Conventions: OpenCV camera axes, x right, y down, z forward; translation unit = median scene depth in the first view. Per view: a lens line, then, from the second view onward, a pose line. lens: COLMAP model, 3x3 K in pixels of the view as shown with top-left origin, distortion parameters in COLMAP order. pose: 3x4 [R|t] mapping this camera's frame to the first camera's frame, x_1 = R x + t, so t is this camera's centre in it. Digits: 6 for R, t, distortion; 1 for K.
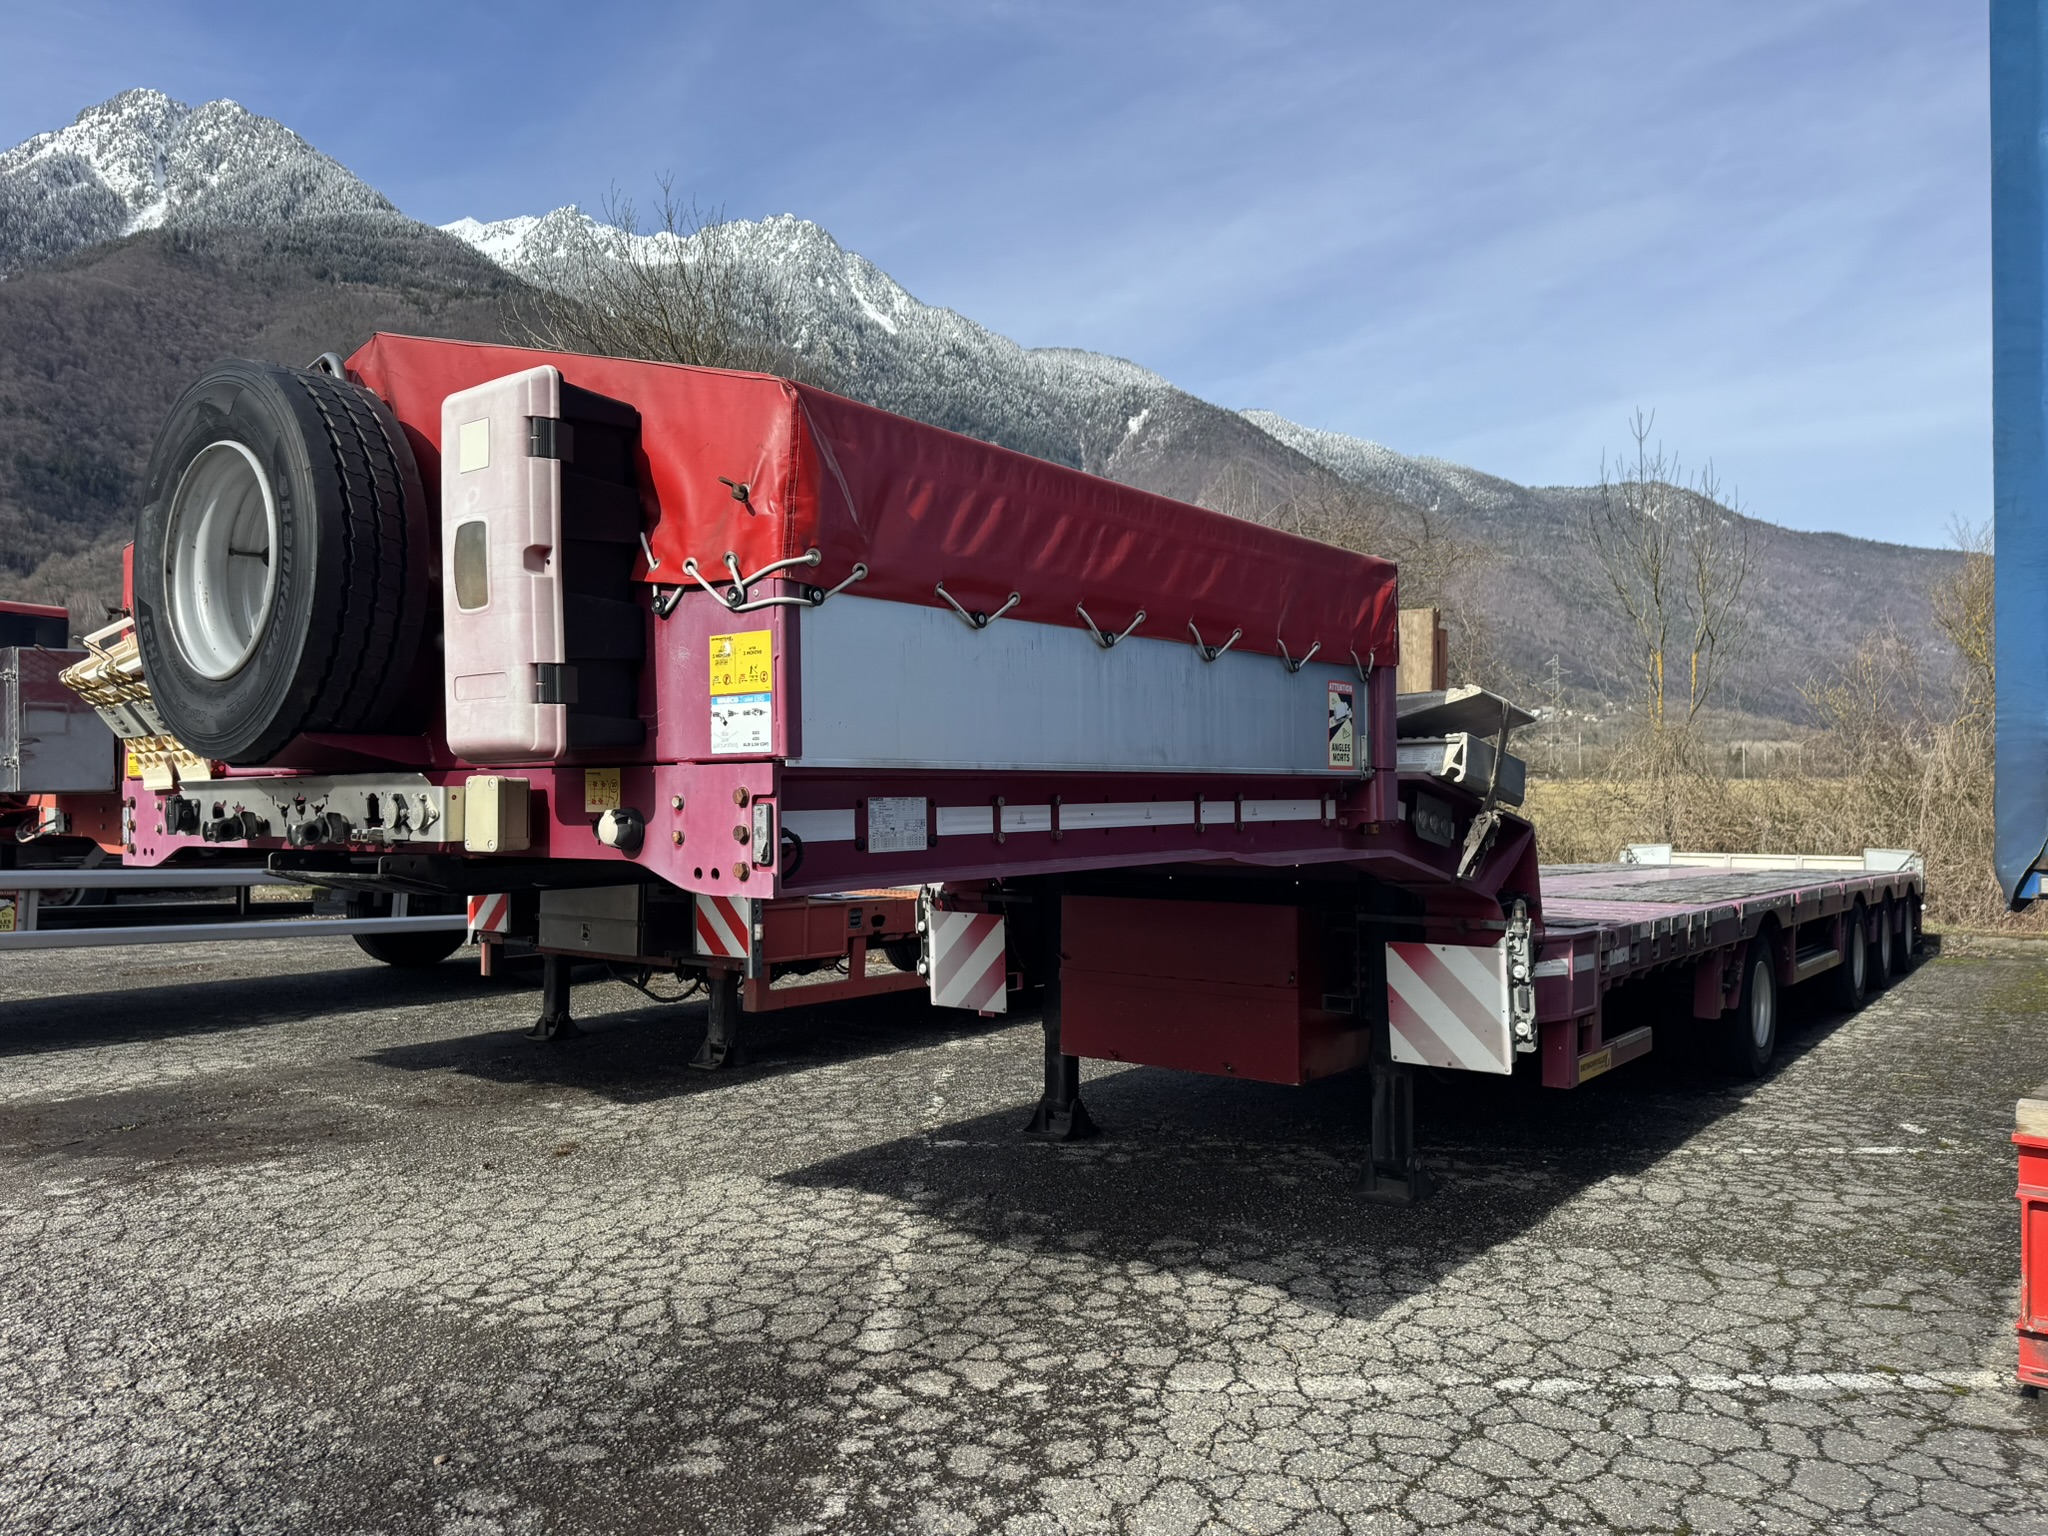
lens RADIAL K [[1433.1, 0, 1036.5], [0, 1433.1, 784.5], [0, 0, 1]] dist [0.040047, -0.046378]
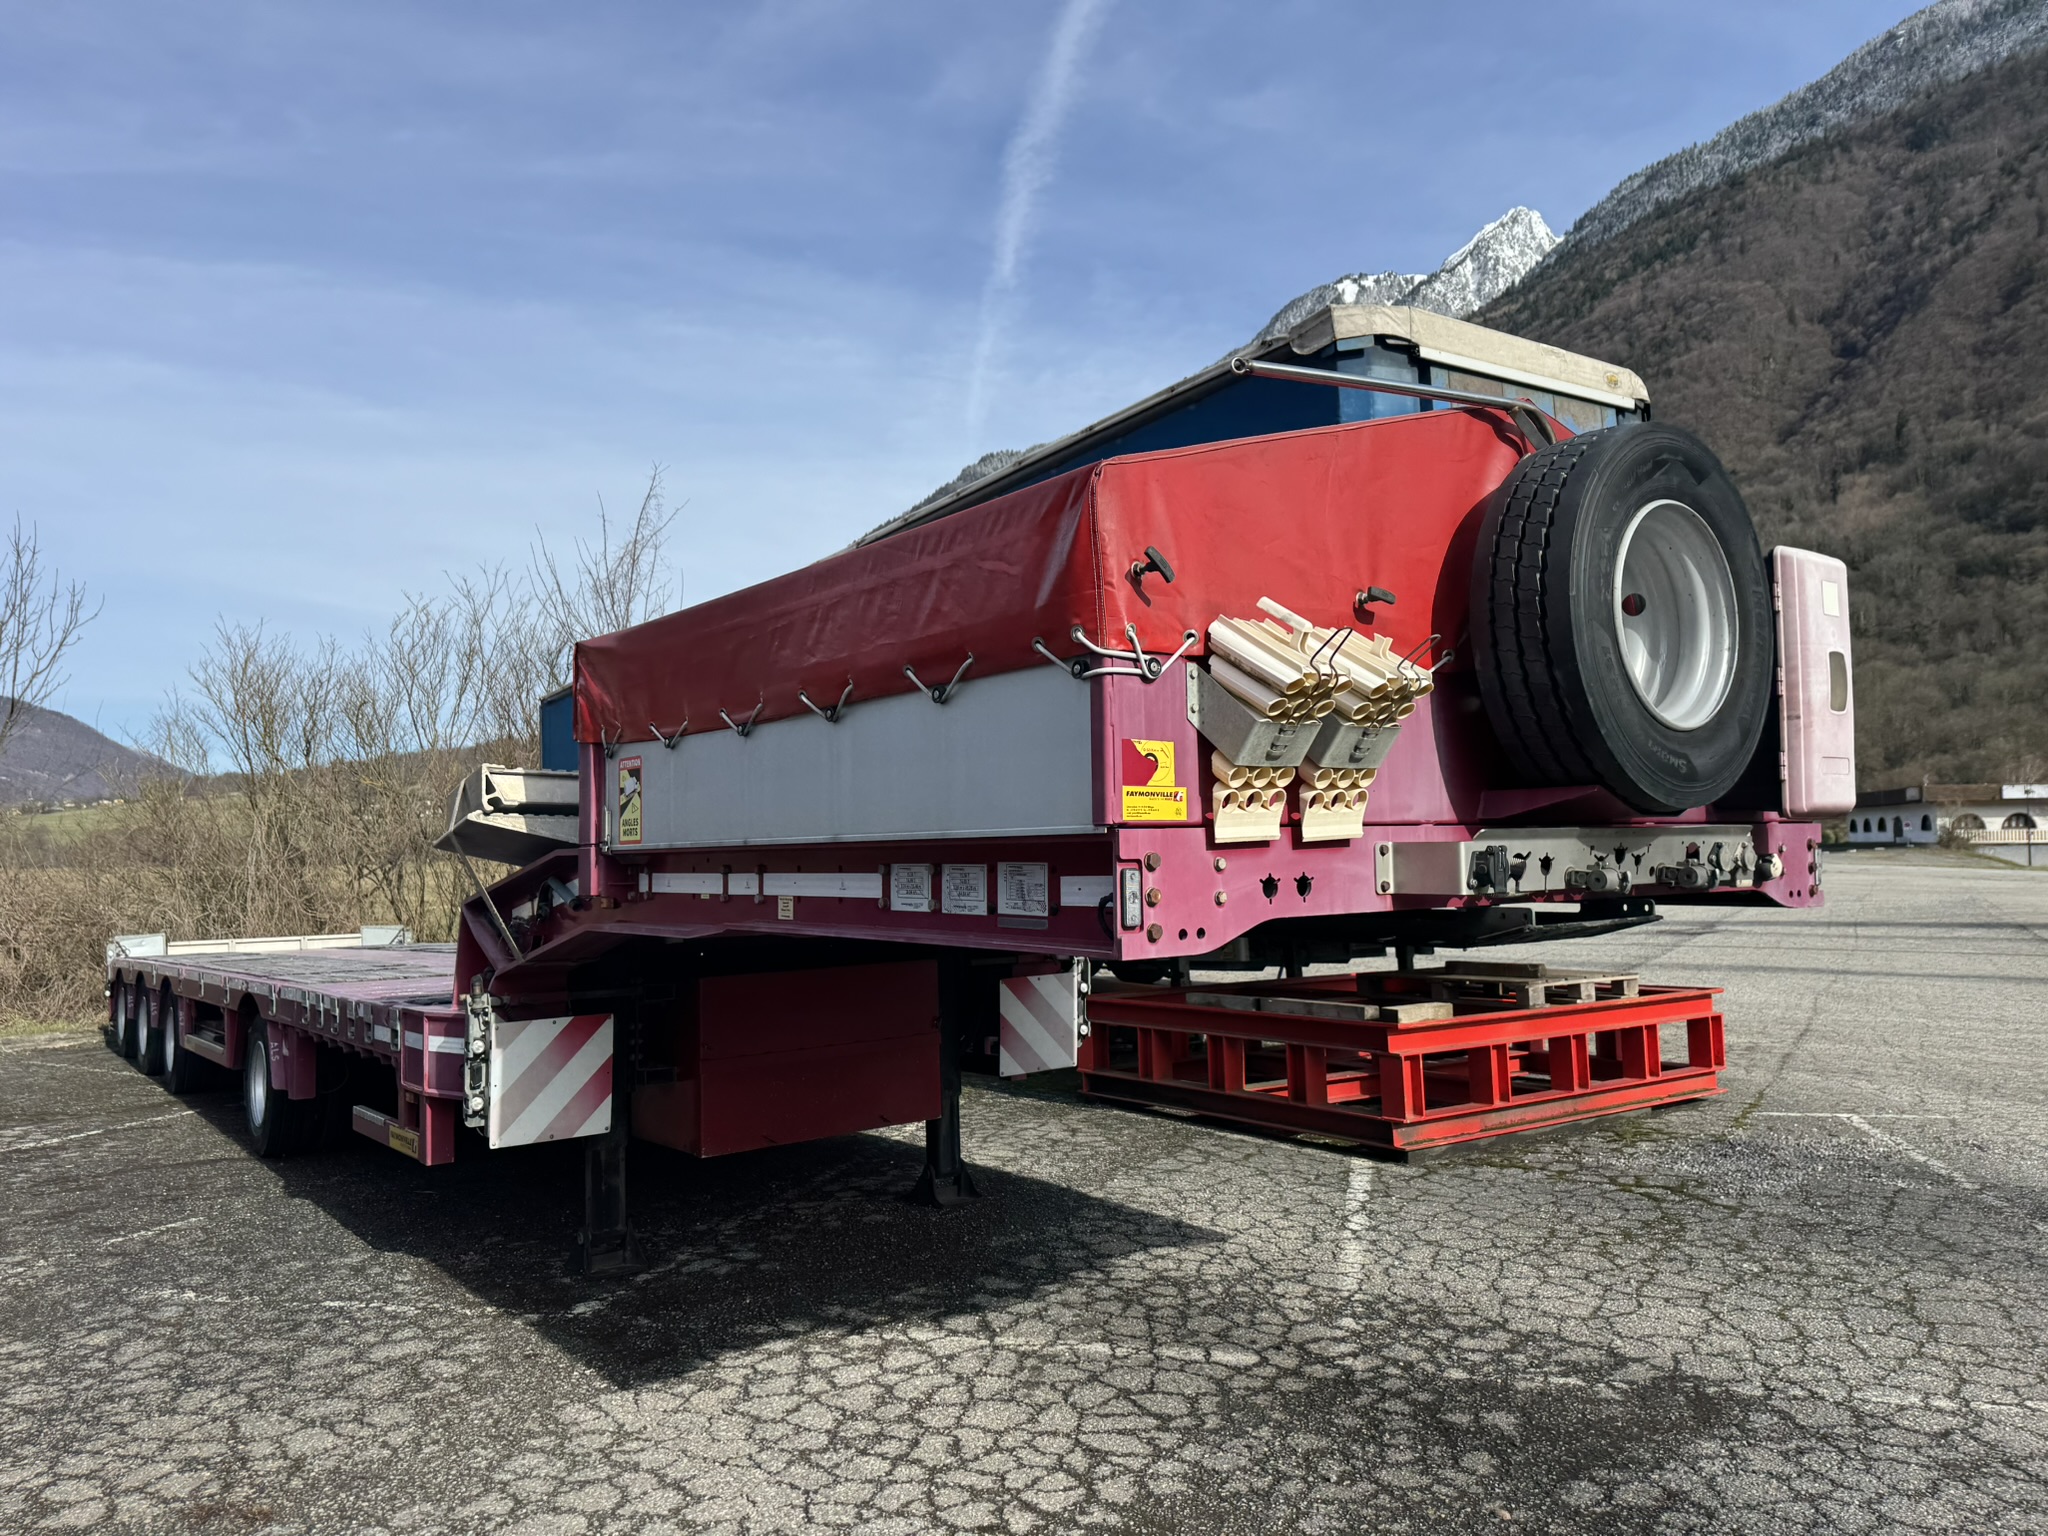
lens RADIAL K [[1433.1, 0, 998.8], [0, 1433.1, 768.1], [0, 0, 1]] dist [0.040047, -0.046378]
pose [[0.292527, 0.054490, 0.954703, -1.102436], [0.021011, 0.997768, -0.063386, 0.008029], [-0.956026, 0.038602, 0.290729, 0.756130]]
